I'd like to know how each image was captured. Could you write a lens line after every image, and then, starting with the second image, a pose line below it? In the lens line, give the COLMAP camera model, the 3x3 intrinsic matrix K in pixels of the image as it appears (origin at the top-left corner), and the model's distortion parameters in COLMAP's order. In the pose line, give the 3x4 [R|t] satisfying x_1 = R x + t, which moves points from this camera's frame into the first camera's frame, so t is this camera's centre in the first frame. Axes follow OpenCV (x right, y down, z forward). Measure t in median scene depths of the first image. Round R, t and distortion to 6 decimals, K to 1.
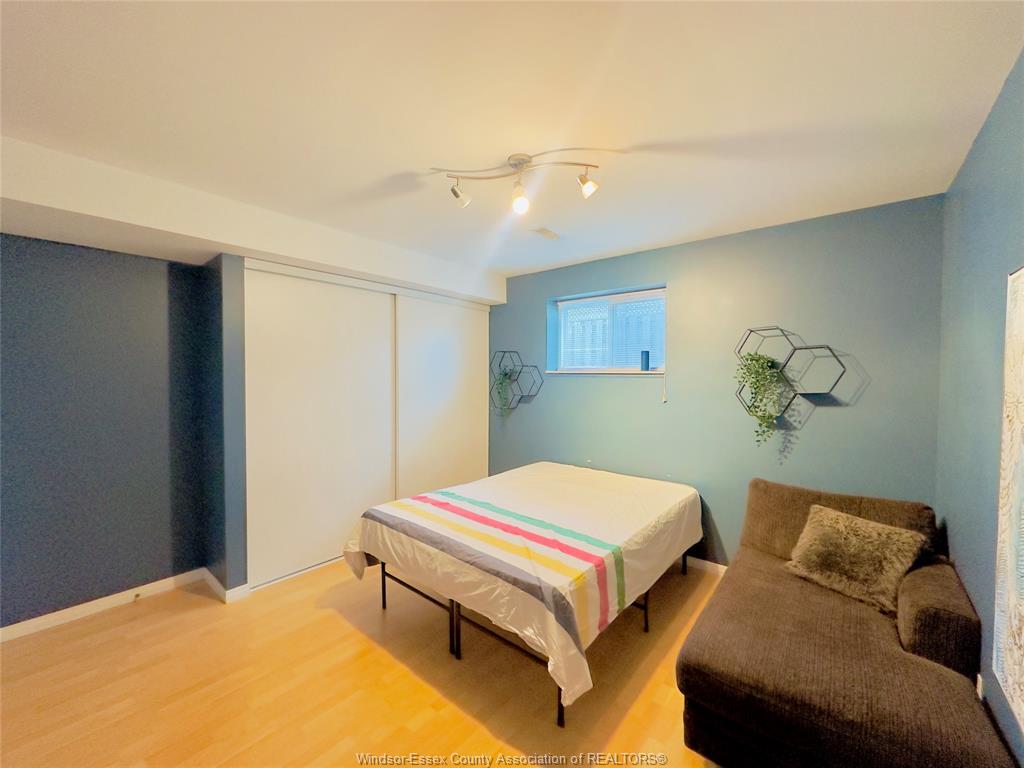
lens RADIAL K [[409.8, 0, 512.0], [0, 409.8, 384.0], [0, 0, 1]] dist [0.001076, 0.000211]
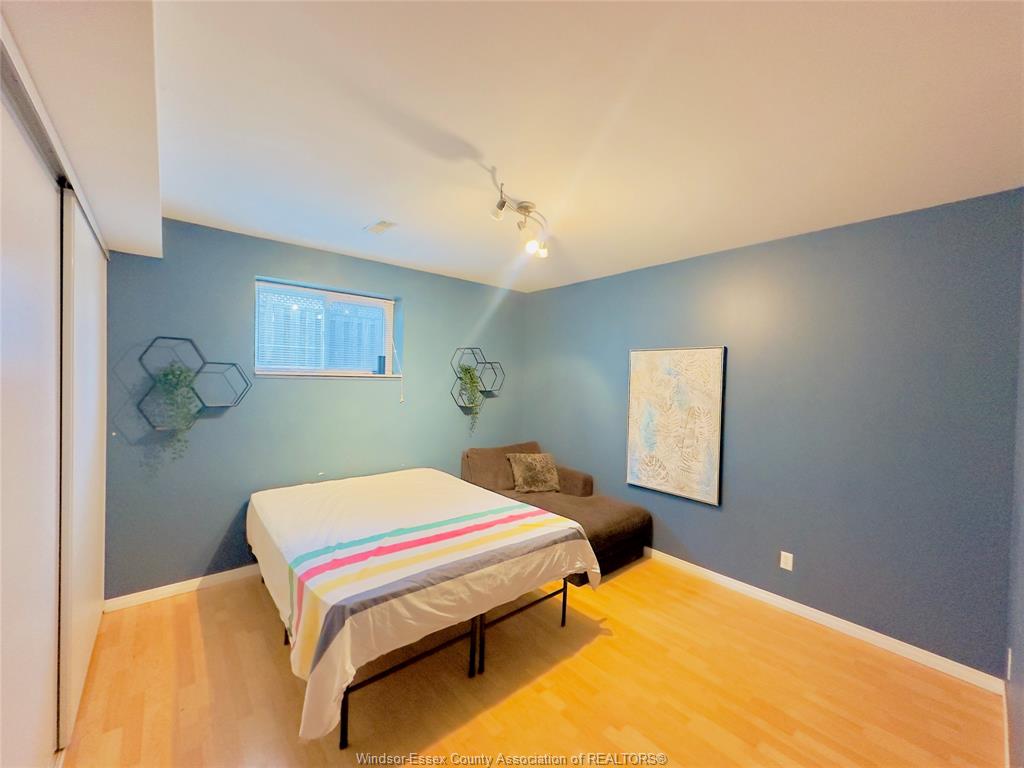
lens RADIAL K [[409.8, 0, 512.0], [0, 409.8, 384.0], [0, 0, 1]] dist [0.001076, 0.000211]
pose [[0.160223, -0.018681, 0.986904, -0.997517], [0.000622, 0.999823, 0.018825, -0.038772], [-0.987081, -0.002402, 0.160206, 0.712016]]
